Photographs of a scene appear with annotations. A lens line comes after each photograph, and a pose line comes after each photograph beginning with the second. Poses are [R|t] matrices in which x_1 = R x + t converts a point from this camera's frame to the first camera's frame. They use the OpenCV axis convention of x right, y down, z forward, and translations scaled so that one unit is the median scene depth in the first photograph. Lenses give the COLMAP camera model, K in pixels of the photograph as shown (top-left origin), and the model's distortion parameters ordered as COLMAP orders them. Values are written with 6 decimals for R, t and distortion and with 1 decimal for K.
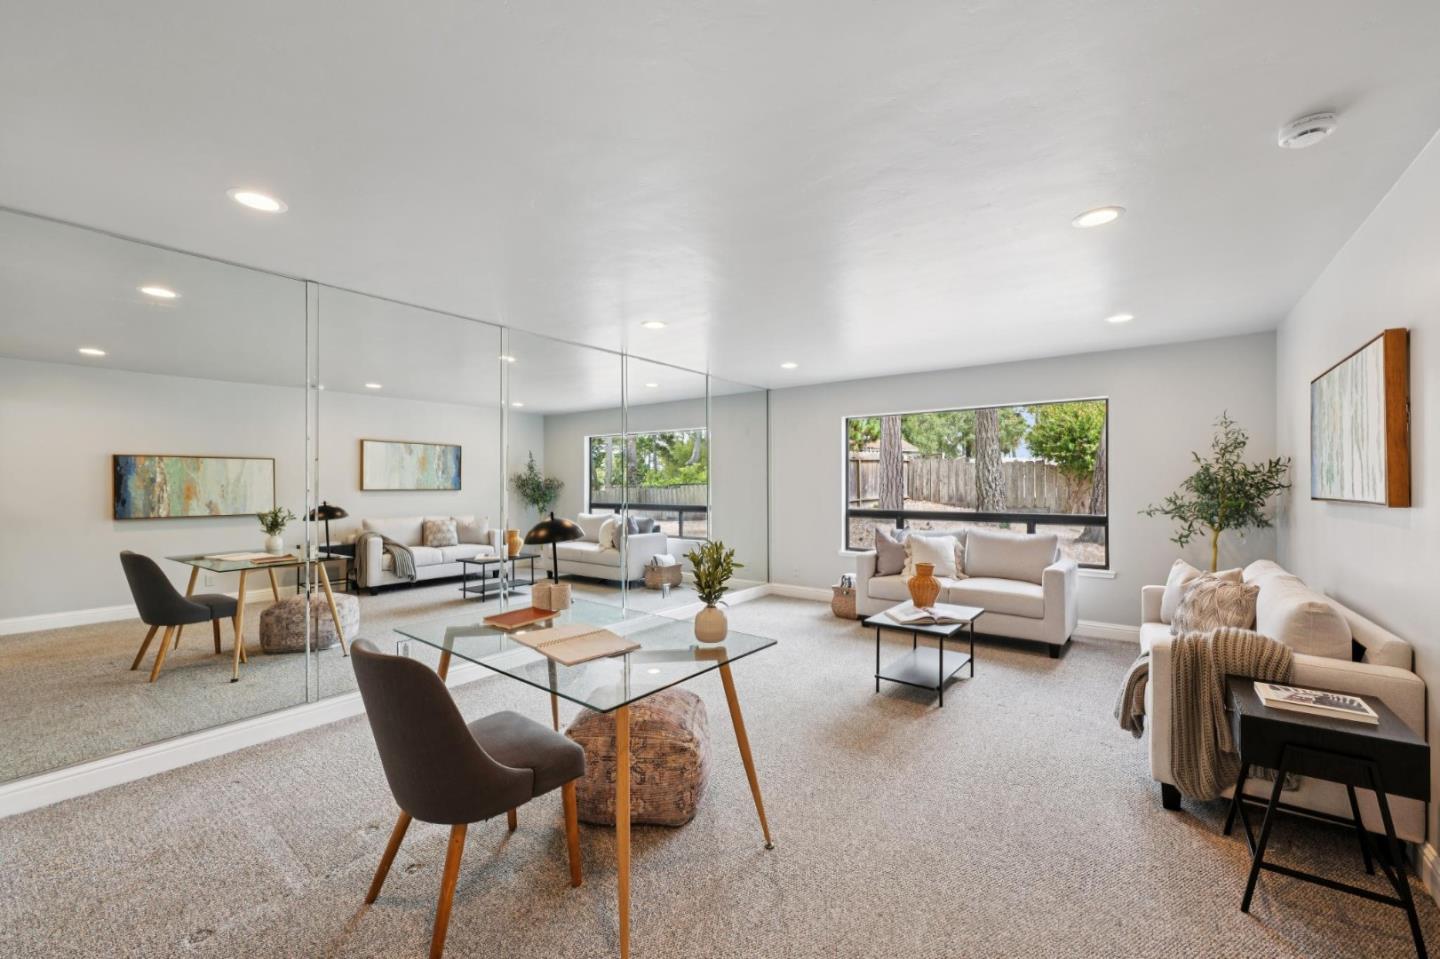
lens RADIAL K [[572.3, 0, 722.6], [0, 572.3, 483.3], [0, 0, 1]] dist [0.004909, -0.001246]
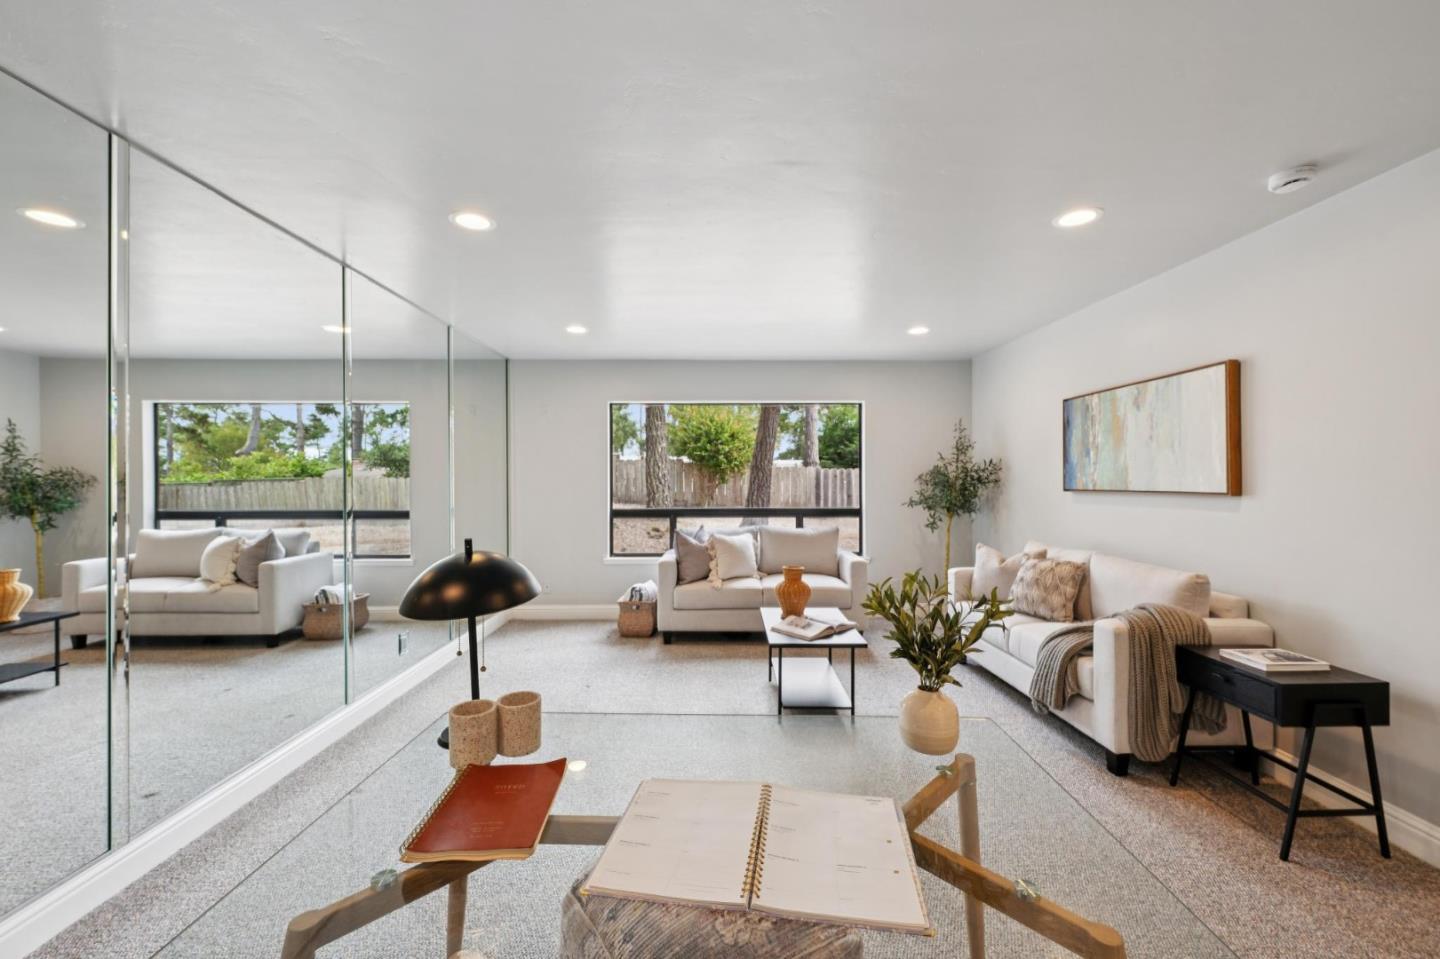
lens RADIAL K [[572.3, 0, 719.9], [0, 572.3, 479.5], [0, 0, 1]] dist [0.004909, -0.001246]
pose [[0.791231, 0.000136, 0.611518, -0.167950], [0.000040, 1.000000, -0.000273, 0.001274], [-0.611518, 0.000241, 0.791231, 0.204962]]
